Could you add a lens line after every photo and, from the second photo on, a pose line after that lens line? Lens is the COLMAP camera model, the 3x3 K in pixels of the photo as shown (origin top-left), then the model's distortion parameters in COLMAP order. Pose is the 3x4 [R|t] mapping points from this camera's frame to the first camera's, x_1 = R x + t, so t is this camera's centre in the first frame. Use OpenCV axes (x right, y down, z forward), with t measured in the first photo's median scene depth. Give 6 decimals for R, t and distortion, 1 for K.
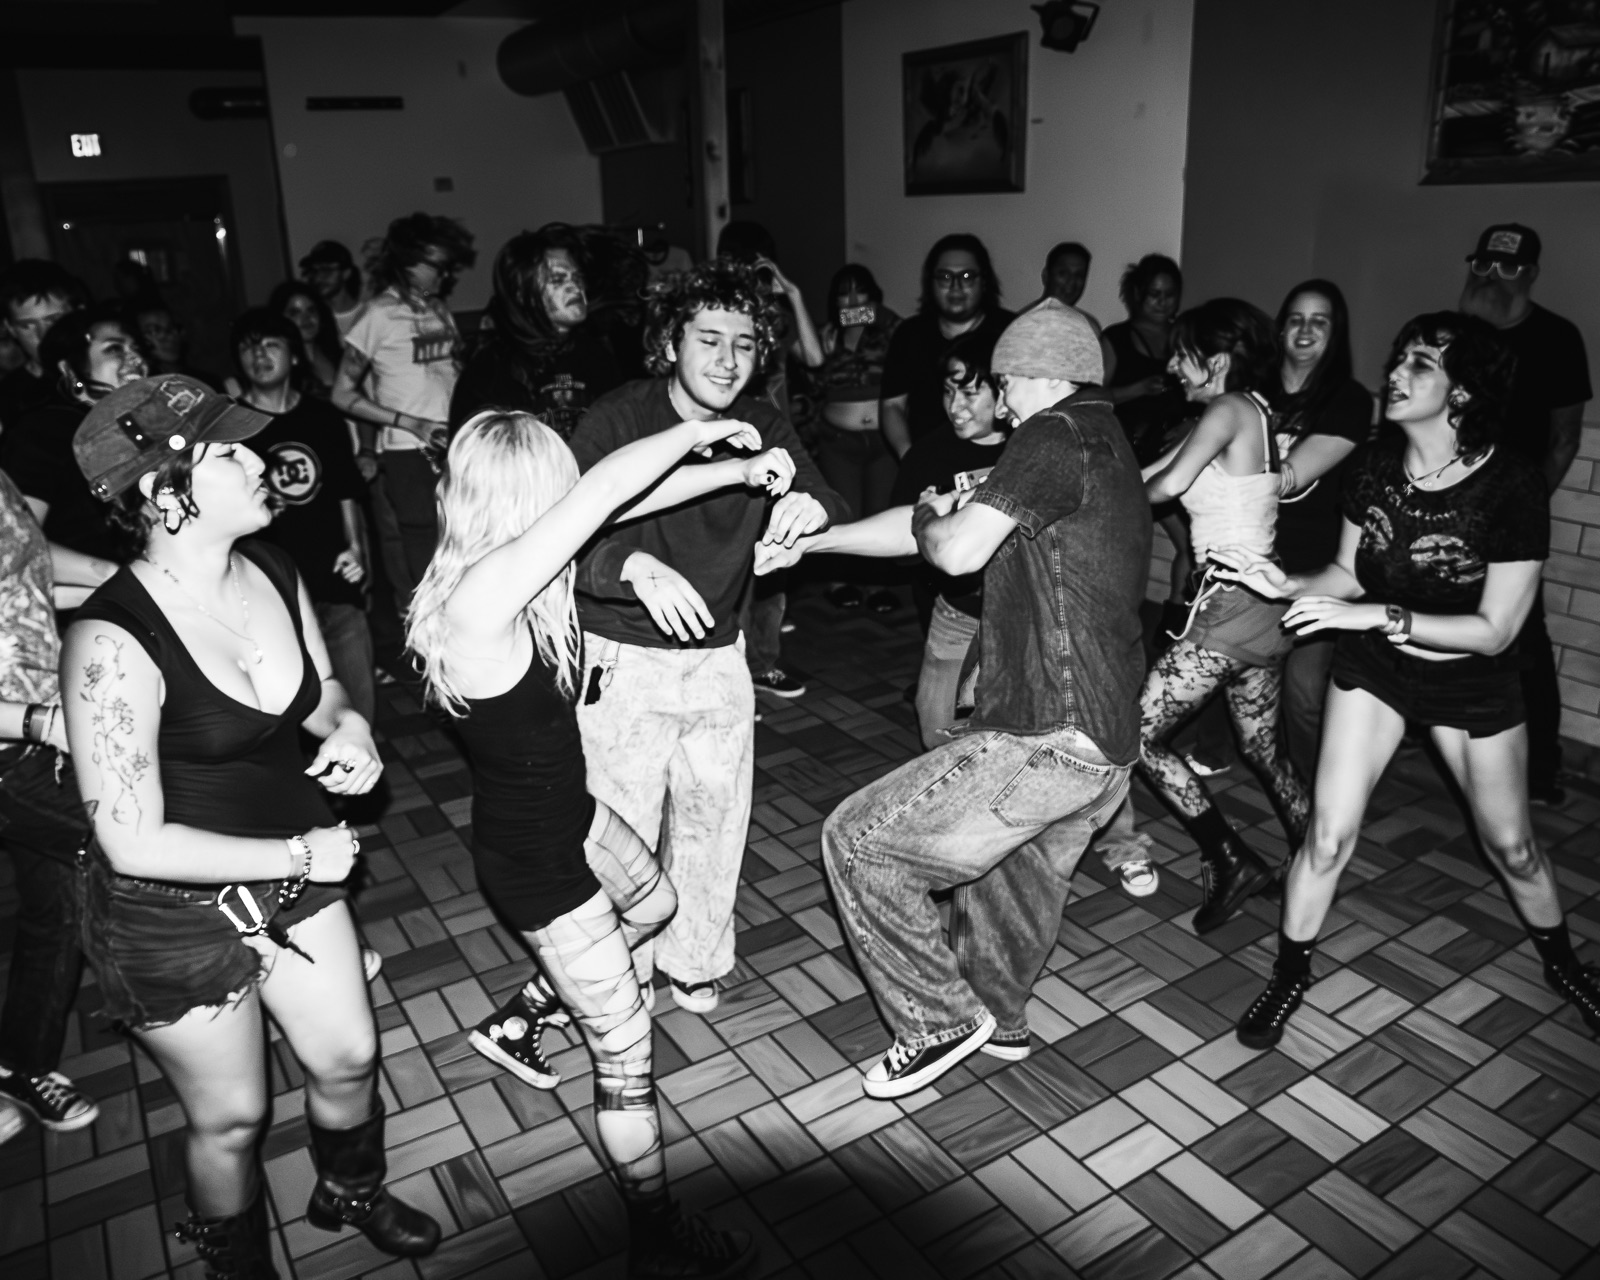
lens RADIAL K [[1219.6, 0, 770.2], [0, 1219.6, 652.2], [0, 0, 1]] dist [-0.104626, 0.044623]
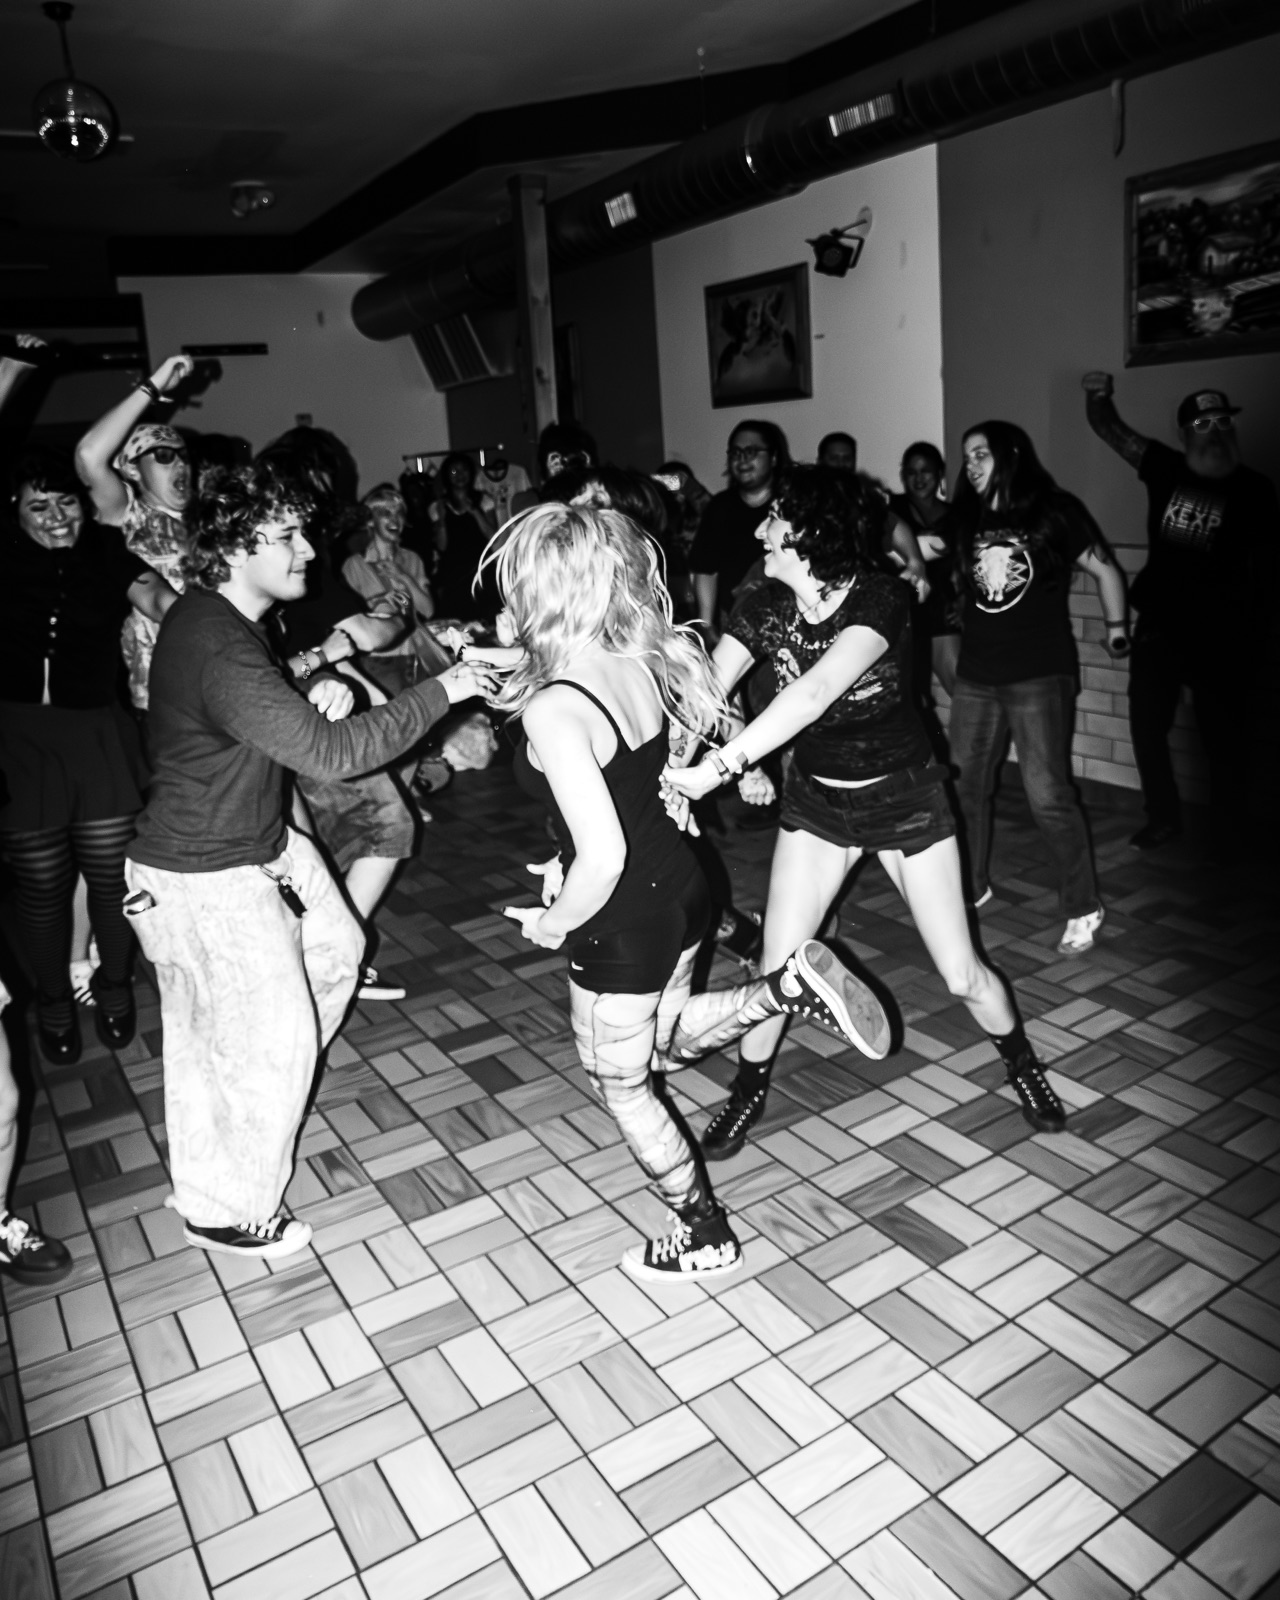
lens RADIAL K [[1219.6, 0, 638.7], [0, 1219.6, 743.6], [0, 0, 1]] dist [-0.104626, 0.044623]
pose [[0.999355, -0.034721, 0.009117, 0.042698], [0.035555, 0.992380, -0.117976, 0.136773], [-0.004951, 0.118224, 0.992975, -0.198297]]
